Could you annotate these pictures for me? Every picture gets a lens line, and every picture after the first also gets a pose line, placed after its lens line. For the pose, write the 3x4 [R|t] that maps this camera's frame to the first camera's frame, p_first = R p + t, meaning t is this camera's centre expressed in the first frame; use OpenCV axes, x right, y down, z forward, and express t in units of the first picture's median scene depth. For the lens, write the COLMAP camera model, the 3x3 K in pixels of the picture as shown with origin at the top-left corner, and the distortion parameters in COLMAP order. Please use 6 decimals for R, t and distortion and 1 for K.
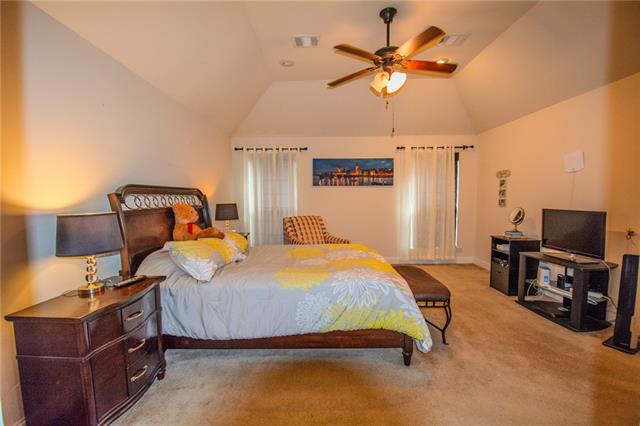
lens RADIAL K [[280.6, 0, 319.7], [0, 280.6, 215.4], [0, 0, 1]] dist [0.001282, -0.014092]
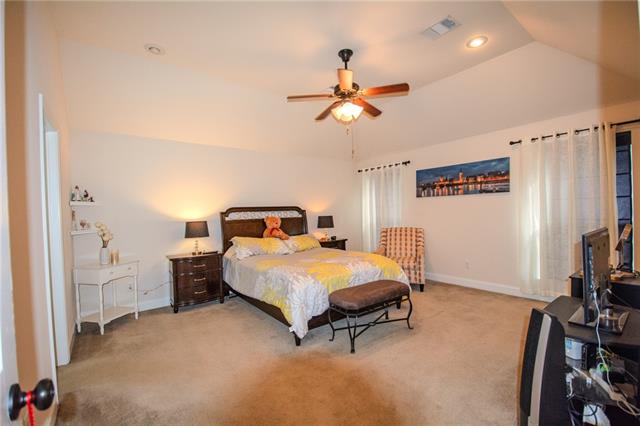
lens RADIAL K [[280.6, 0, 319.7], [0, 280.6, 215.4], [0, 0, 1]] dist [0.001282, -0.014092]
pose [[0.595014, 0.003269, -0.803709, 0.574861], [-0.026718, 0.999519, -0.015715, -0.016574], [0.803271, 0.030824, 0.594815, 0.128254]]
